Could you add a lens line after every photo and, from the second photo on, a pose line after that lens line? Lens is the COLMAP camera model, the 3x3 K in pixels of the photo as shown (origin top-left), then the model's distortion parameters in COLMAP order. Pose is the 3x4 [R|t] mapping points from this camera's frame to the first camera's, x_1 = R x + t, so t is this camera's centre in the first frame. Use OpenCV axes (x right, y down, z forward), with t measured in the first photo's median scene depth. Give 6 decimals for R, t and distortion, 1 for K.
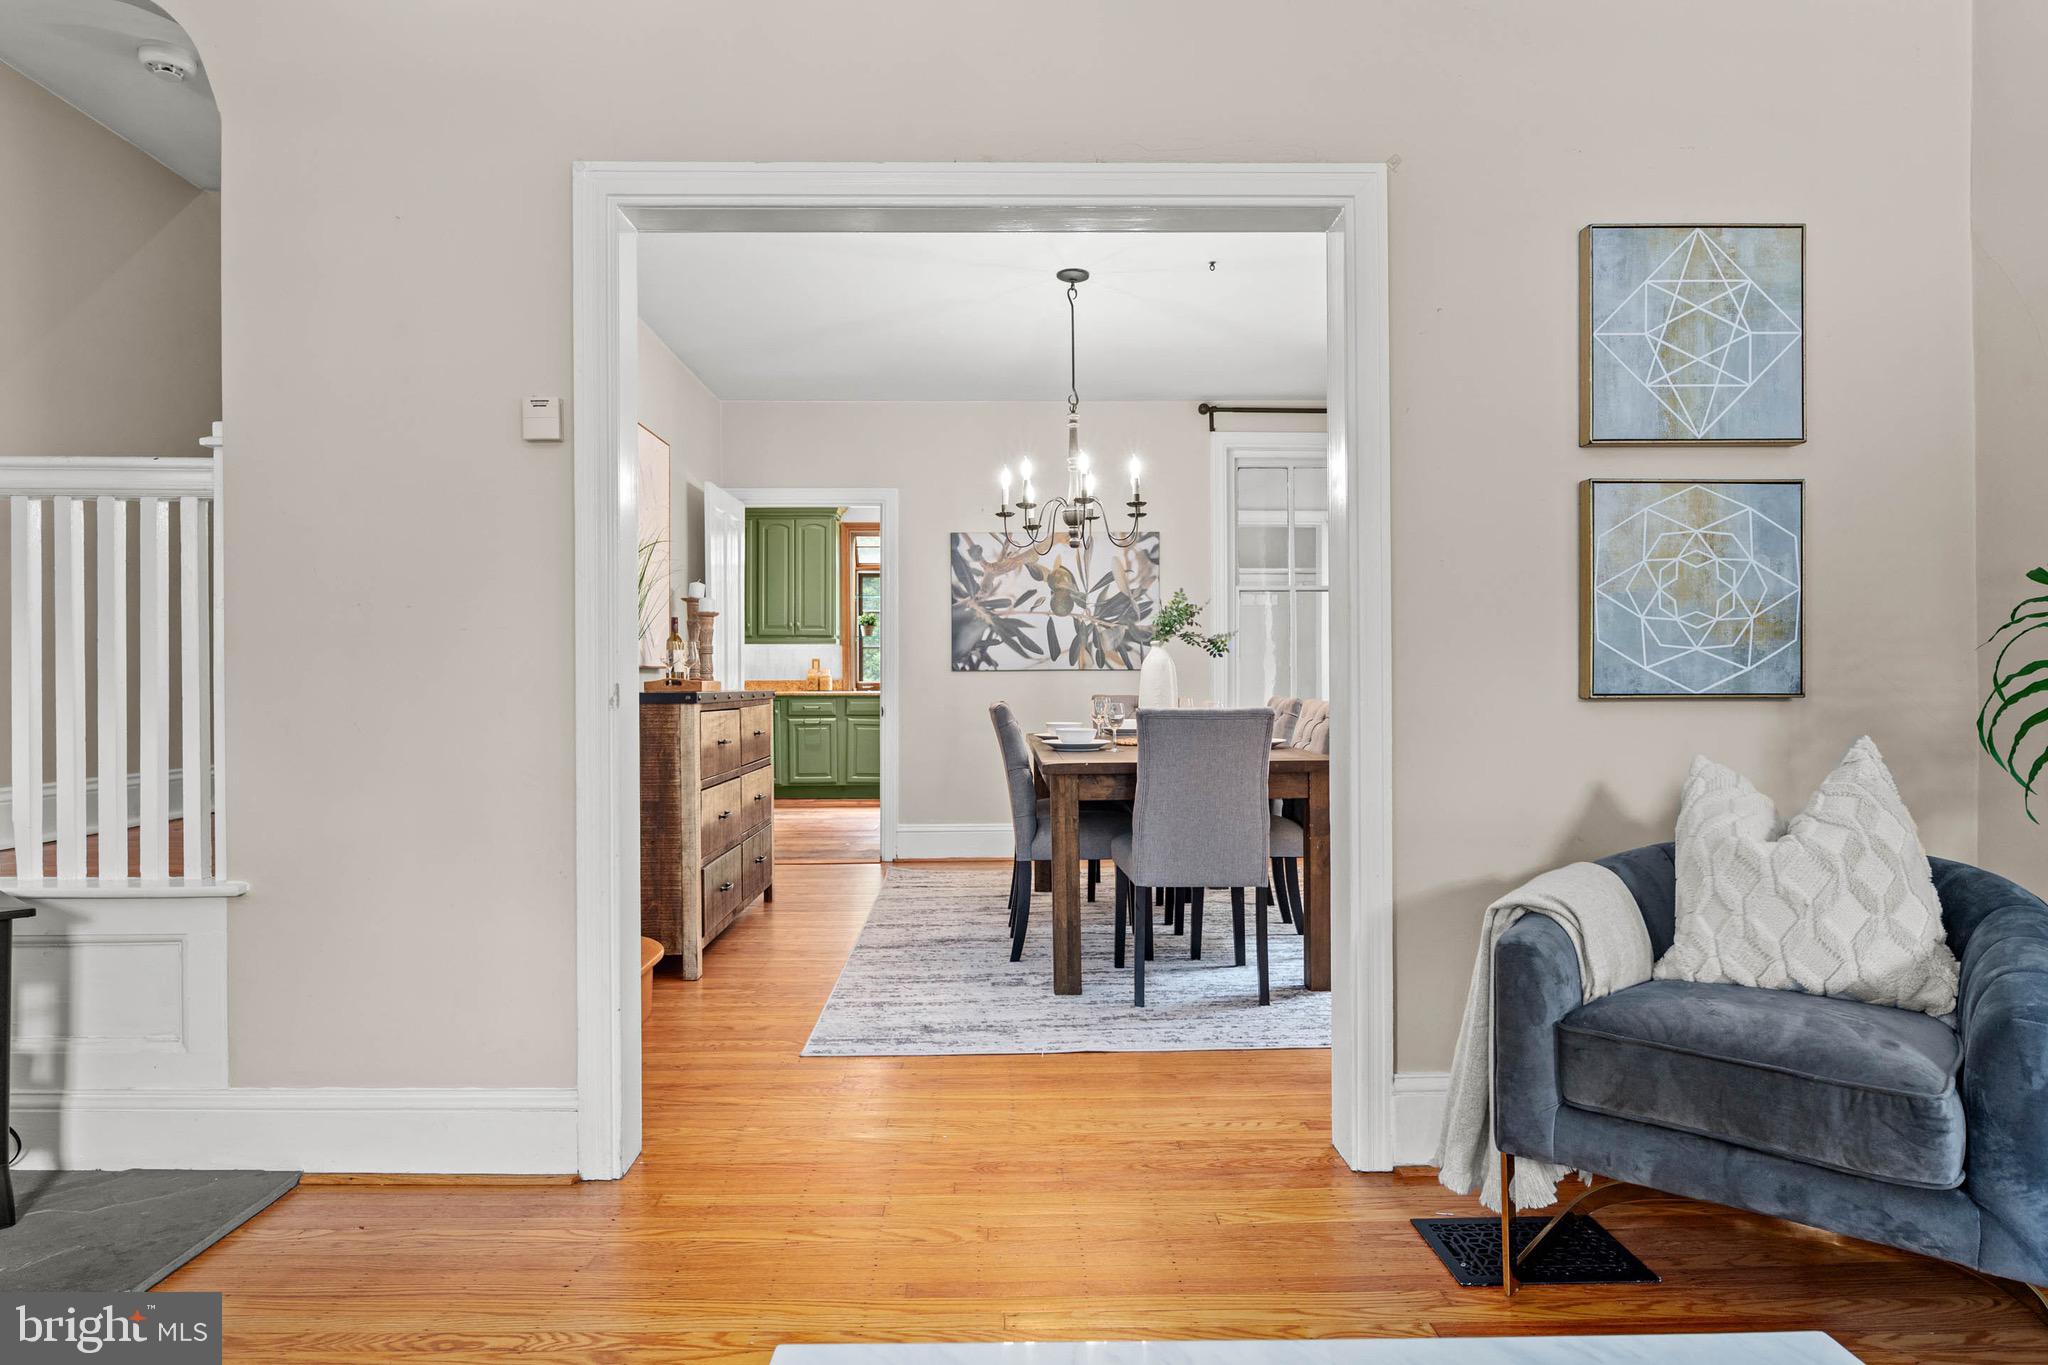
lens RADIAL K [[1180.5, 0, 1024.6], [0, 1180.5, 688.7], [0, 0, 1]] dist [0.002412, -0.004118]
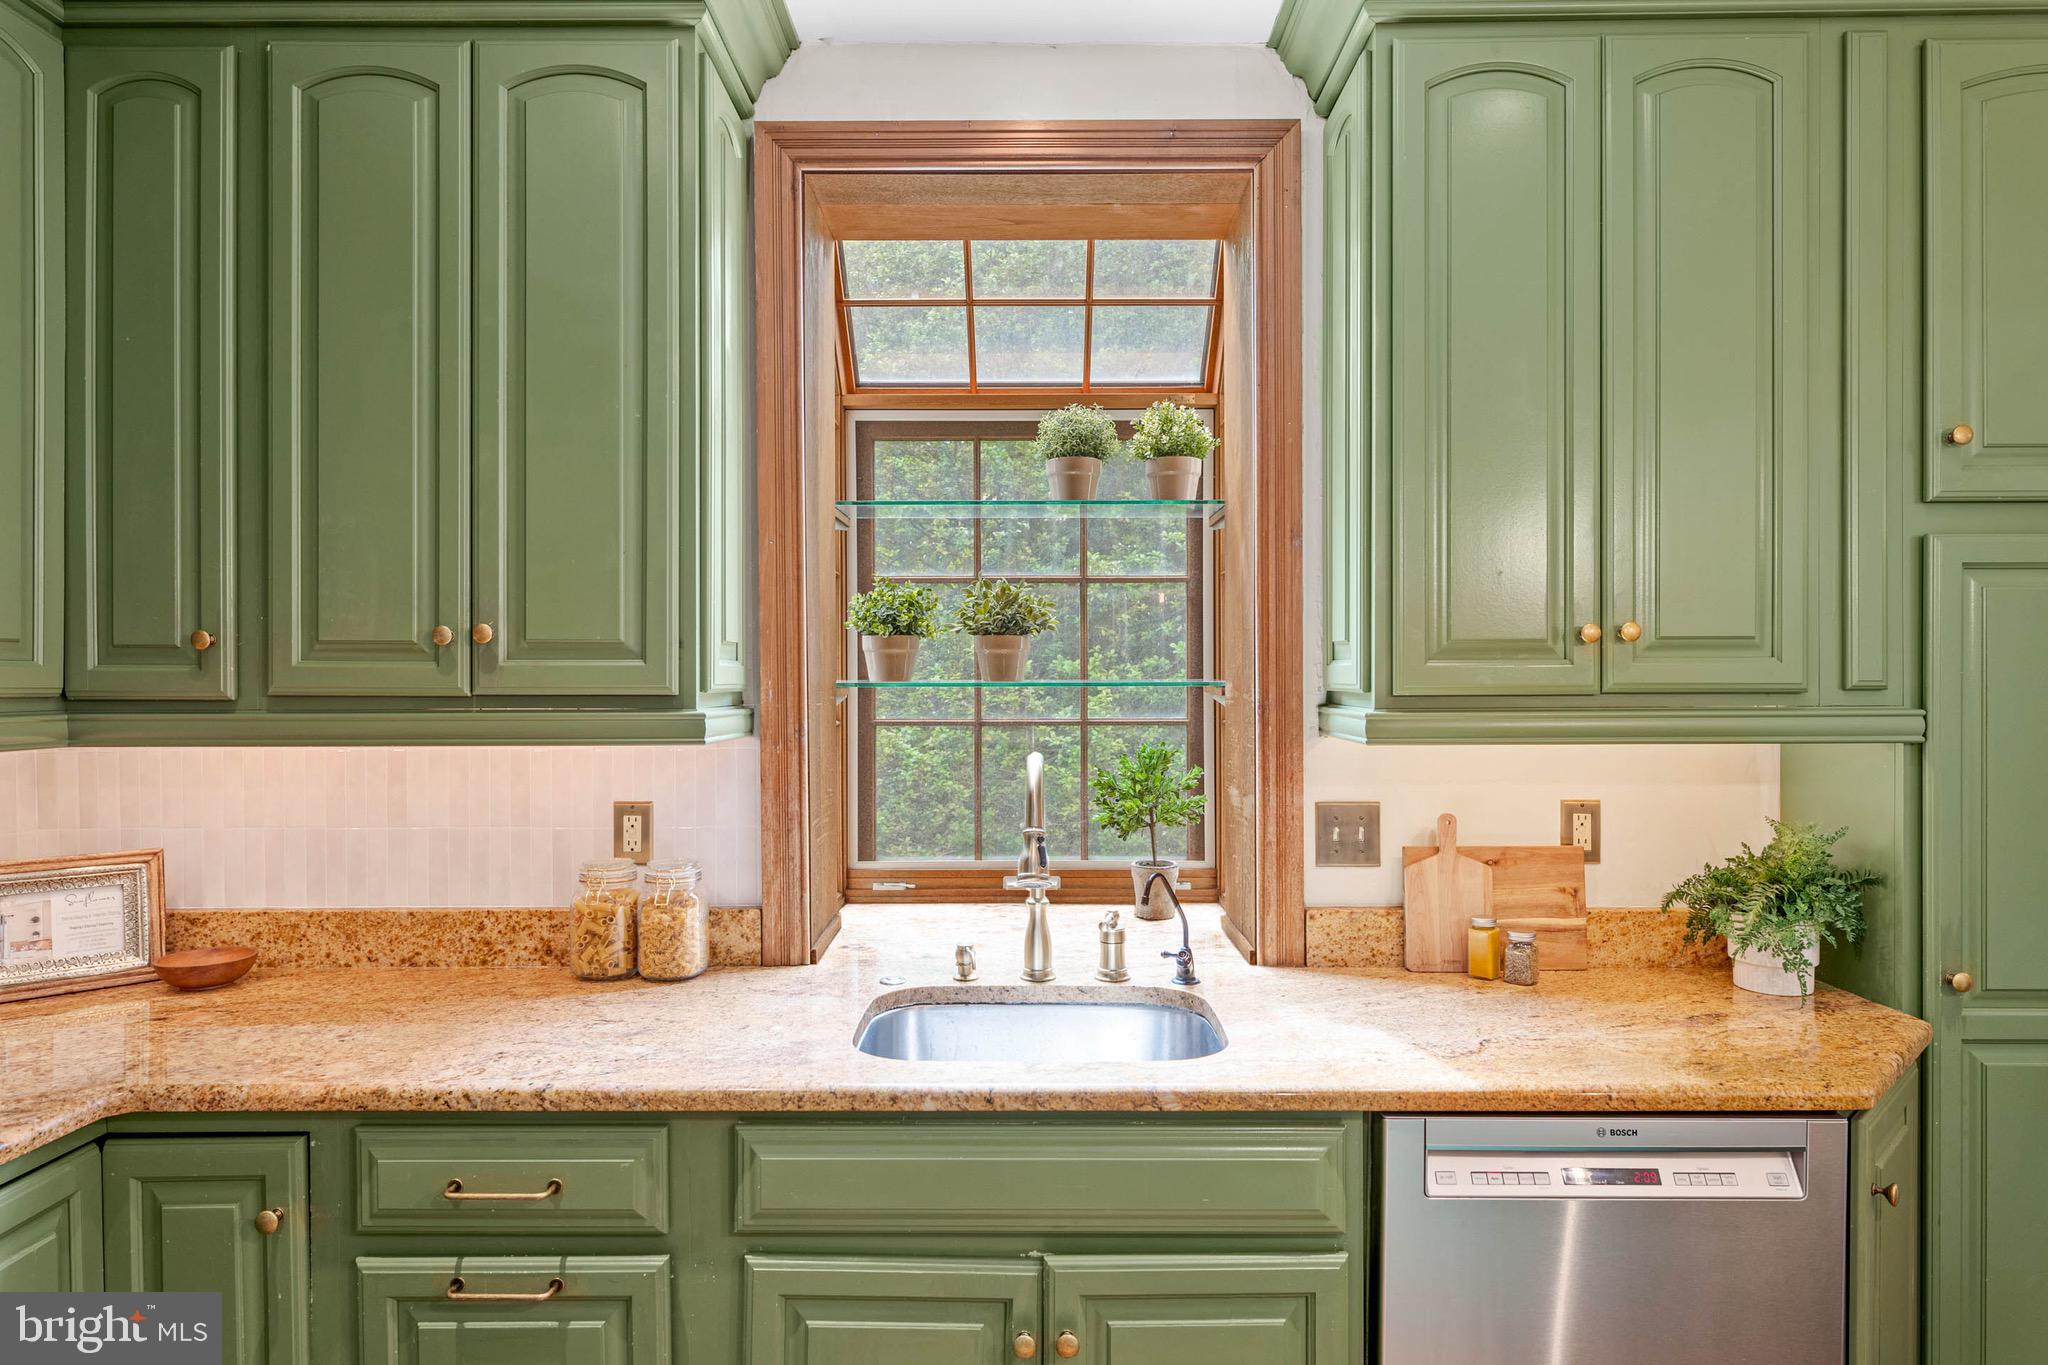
lens RADIAL K [[1180.5, 0, 1021.4], [0, 1180.5, 682.1], [0, 0, 1]] dist [0.002412, -0.004118]
pose [[0.999102, 0.001010, -0.042358, -0.263935], [-0.001041, 0.999999, -0.000711, -0.119554], [0.042357, 0.000754, 0.999102, 2.081431]]
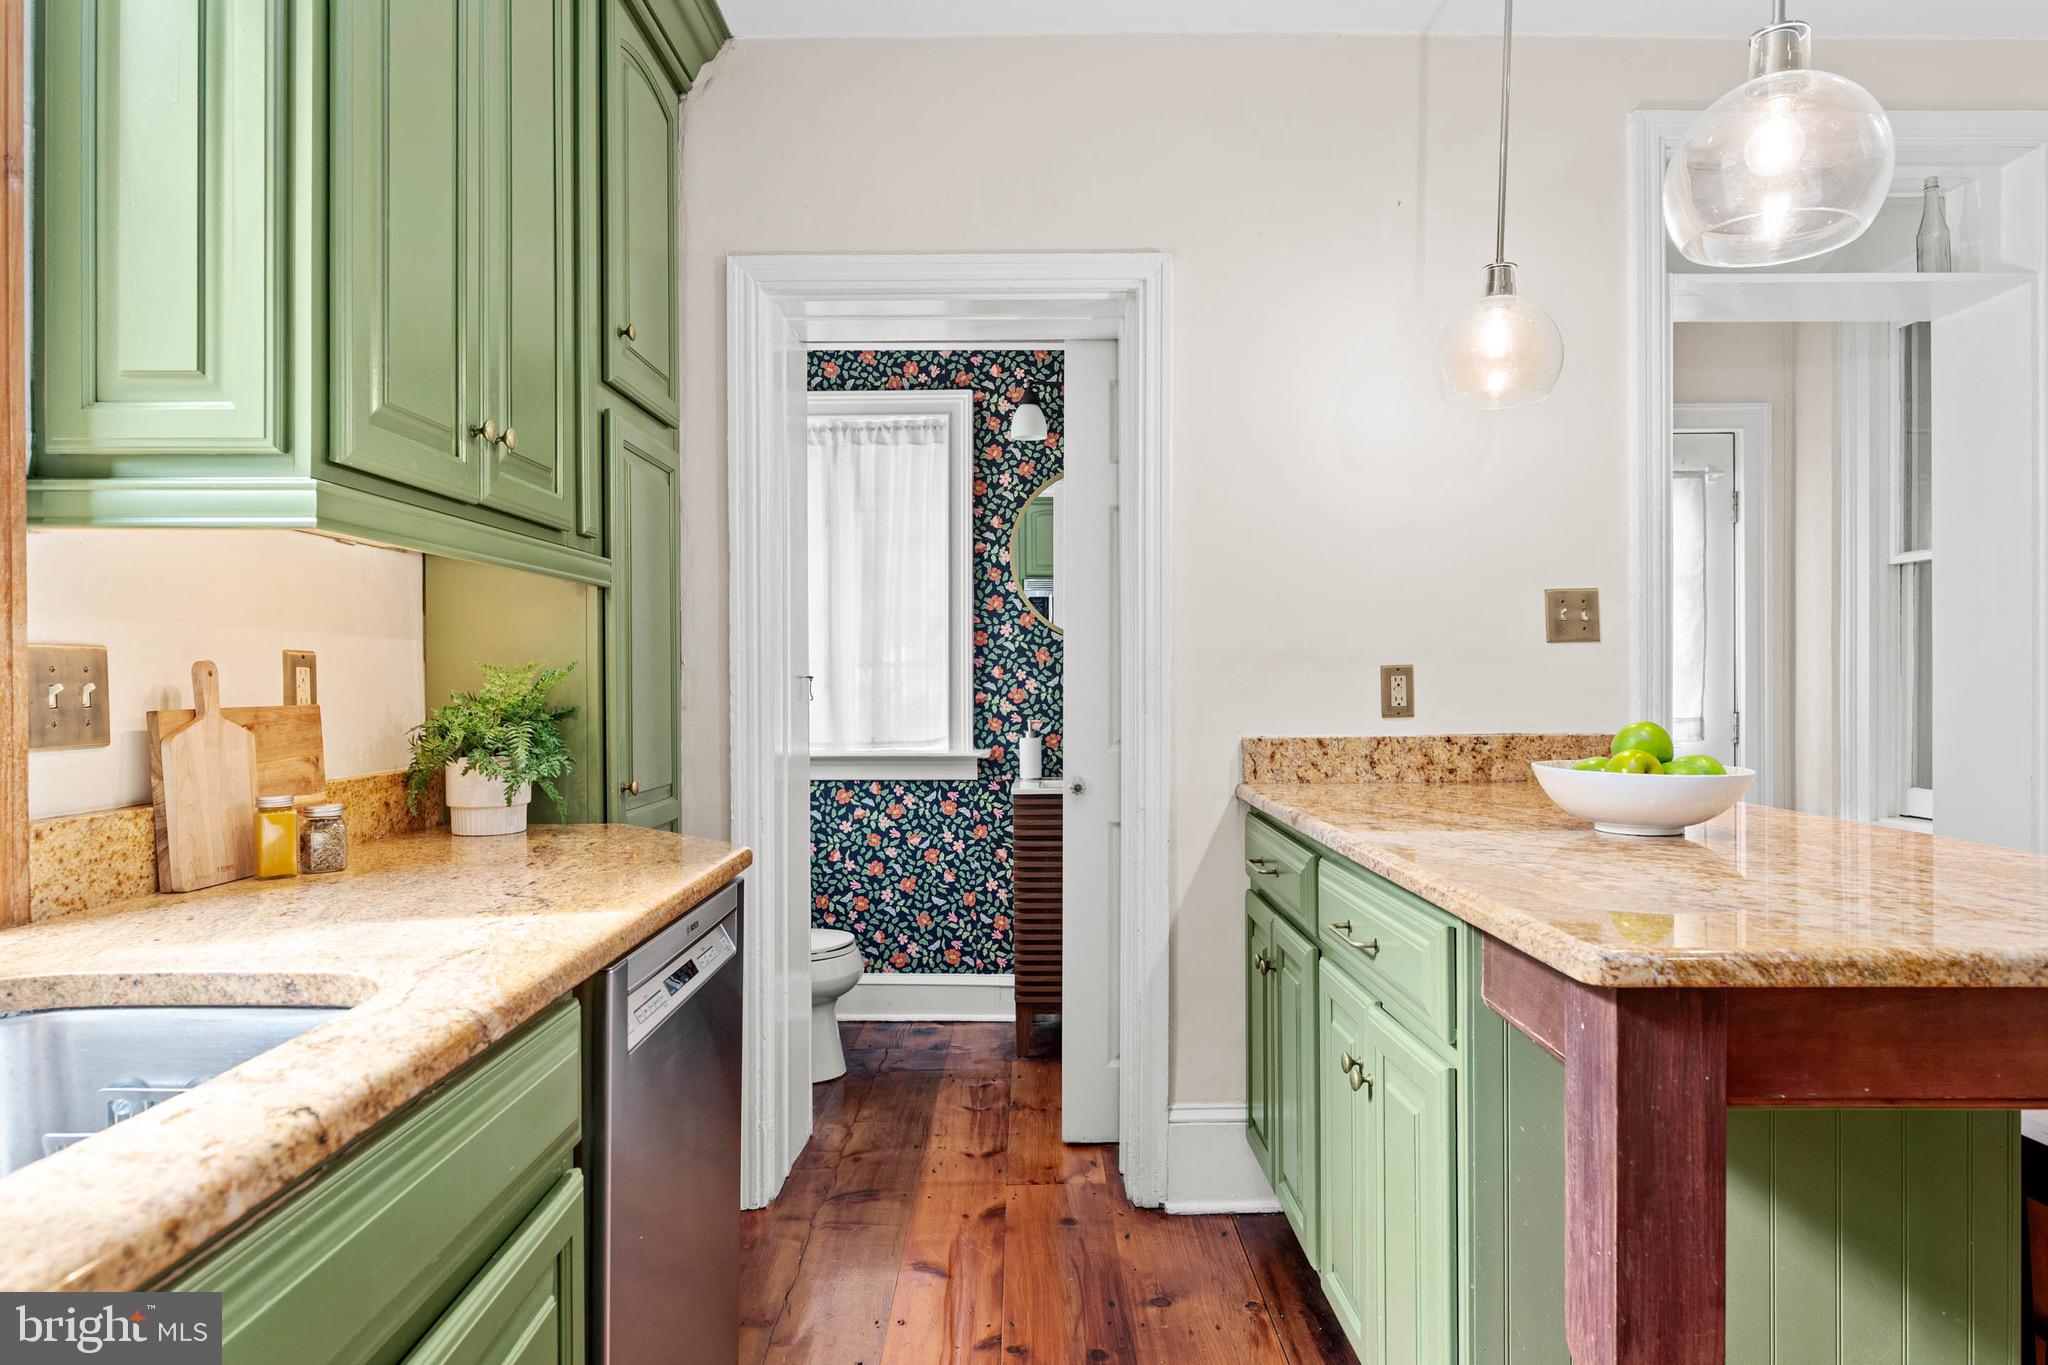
lens RADIAL K [[1180.5, 0, 1035.1], [0, 1180.5, 670.2], [0, 0, 1]] dist [0.002412, -0.004118]
pose [[0.031026, 0.011826, 0.999449, -0.454670], [0.007810, 0.999897, -0.012074, -0.052892], [-0.999488, 0.008180, 0.030930, 2.342203]]
